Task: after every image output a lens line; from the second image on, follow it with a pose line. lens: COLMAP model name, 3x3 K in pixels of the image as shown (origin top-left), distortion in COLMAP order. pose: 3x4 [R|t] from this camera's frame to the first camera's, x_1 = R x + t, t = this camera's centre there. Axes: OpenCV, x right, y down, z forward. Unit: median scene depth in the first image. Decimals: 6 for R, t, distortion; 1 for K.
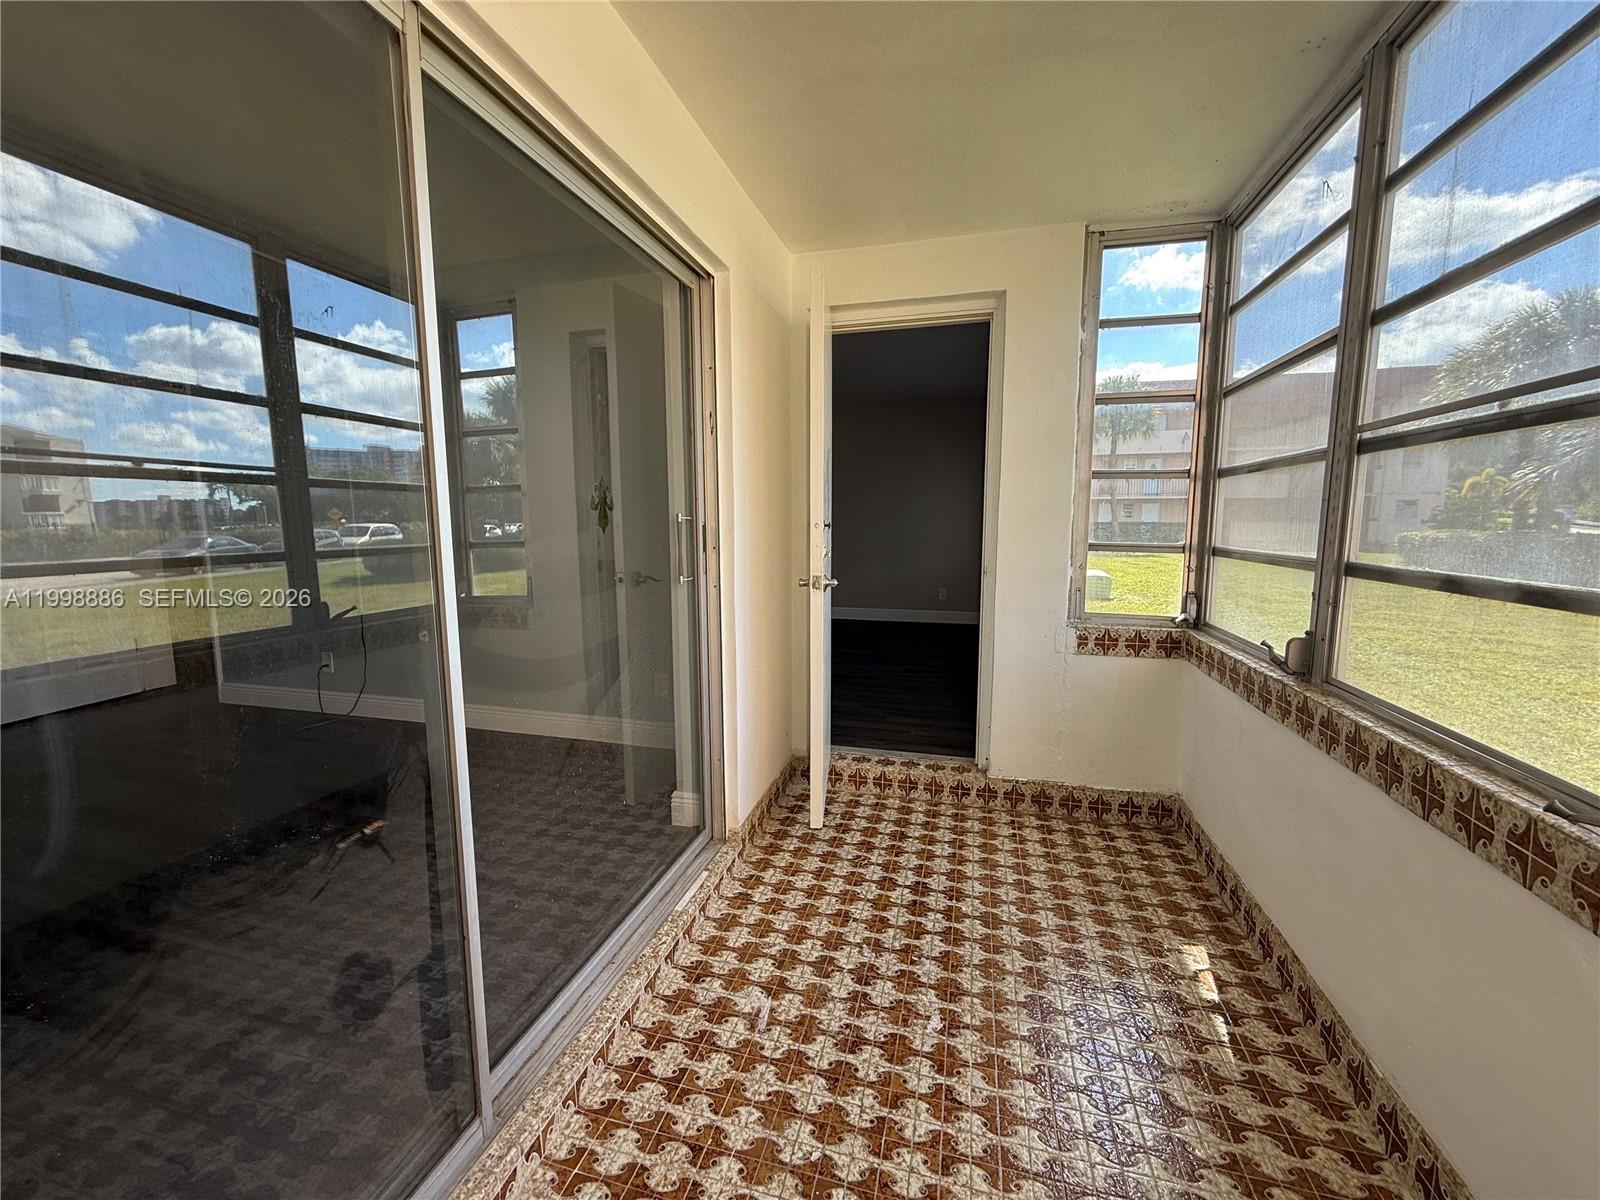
lens RADIAL K [[638.0, 0, 797.6], [0, 638.0, 598.9], [0, 0, 1]] dist [0.001405, 0.000061]
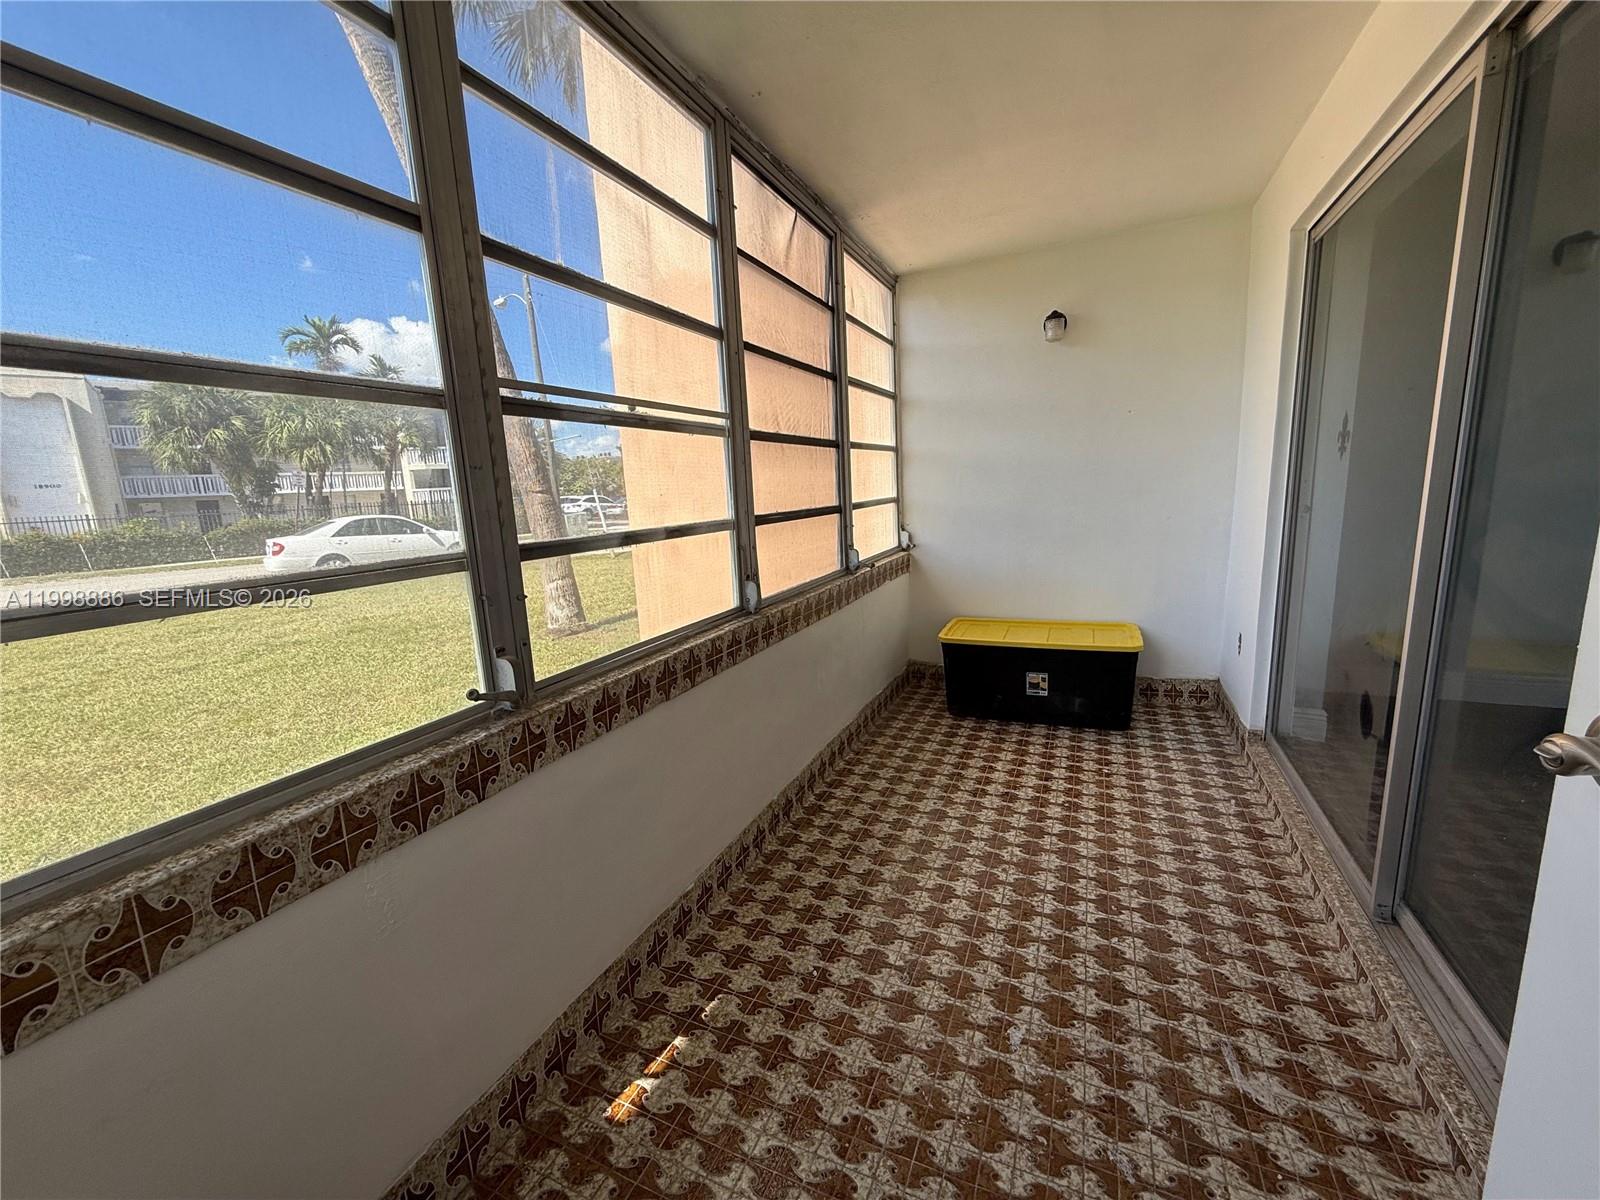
lens RADIAL K [[638.0, 0, 803.1], [0, 638.0, 602.8], [0, 0, 1]] dist [0.001405, 0.000061]
pose [[-0.987132, 0.026530, 0.157693, 0.353018], [0.072854, 0.952464, 0.295812, -0.196994], [-0.142349, 0.303493, -0.942140, 1.701350]]
